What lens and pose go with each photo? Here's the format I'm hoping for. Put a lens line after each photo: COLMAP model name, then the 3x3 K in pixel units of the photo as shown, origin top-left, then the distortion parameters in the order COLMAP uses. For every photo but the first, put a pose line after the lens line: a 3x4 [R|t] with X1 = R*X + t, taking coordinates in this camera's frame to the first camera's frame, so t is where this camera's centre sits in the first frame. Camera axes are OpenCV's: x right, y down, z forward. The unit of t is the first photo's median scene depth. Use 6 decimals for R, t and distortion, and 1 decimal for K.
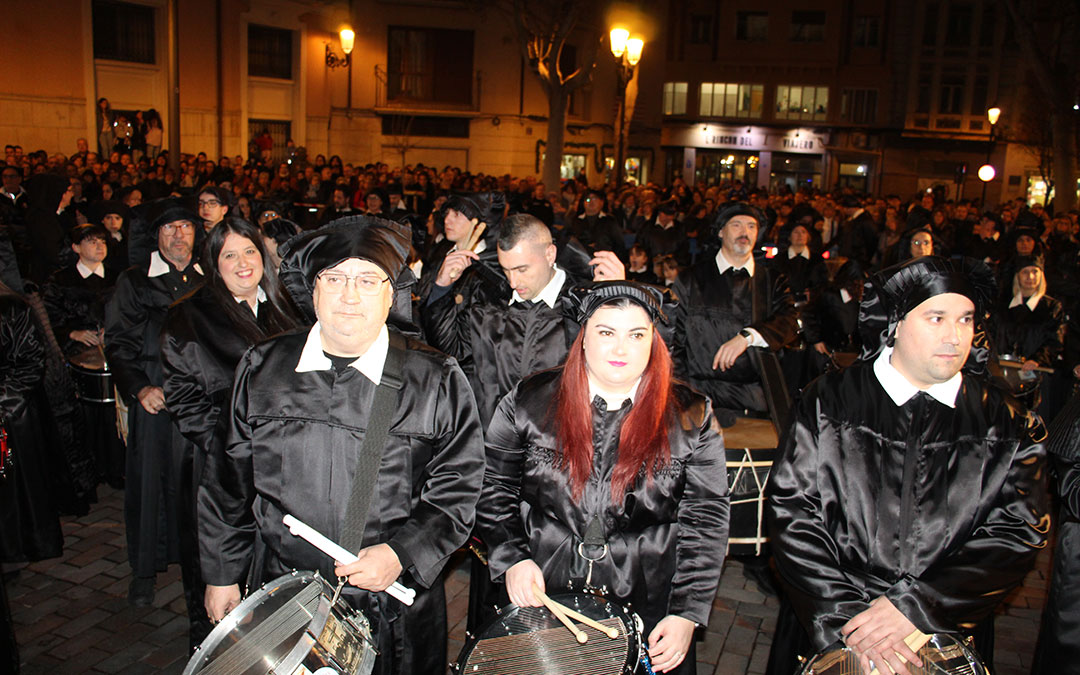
lens RADIAL K [[879.3, 0, 549.4], [0, 879.3, 328.0], [0, 0, 1]] dist [-0.174373, 0.152887]
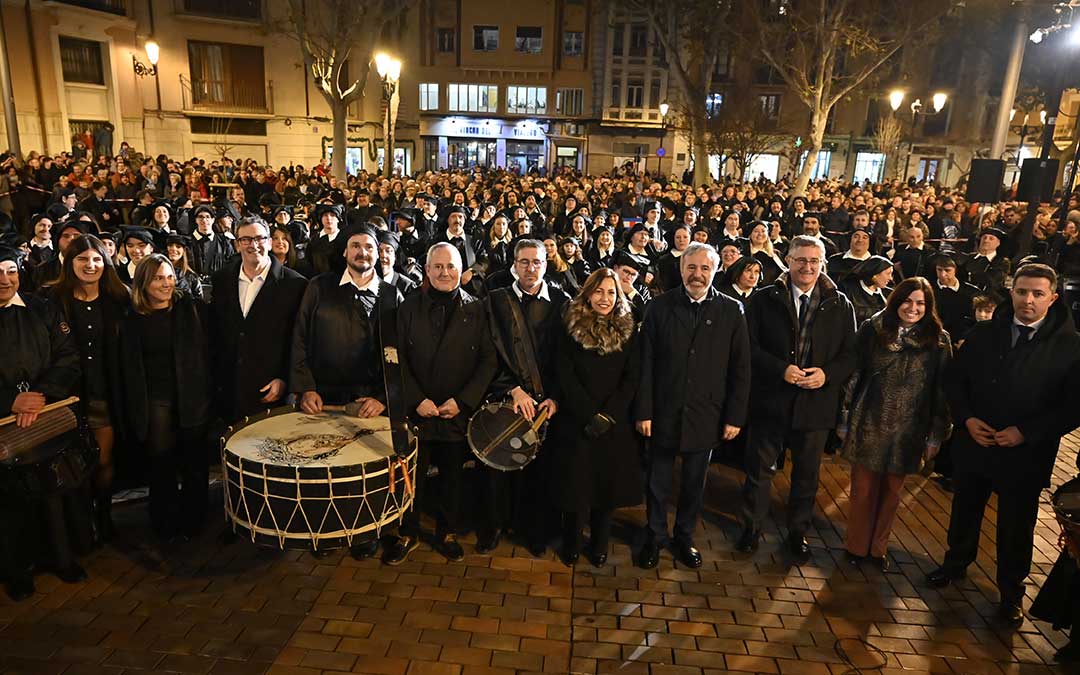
lens RADIAL K [[723.2, 0, 543.2], [0, 723.2, 336.2], [0, 0, 1]] dist [-0.007257, -0.002975]
pose [[0.959392, -0.078924, 0.270811, -0.012503], [0.057882, 0.994712, 0.084837, 0.005418], [-0.276075, -0.065717, 0.958887, -0.121683]]
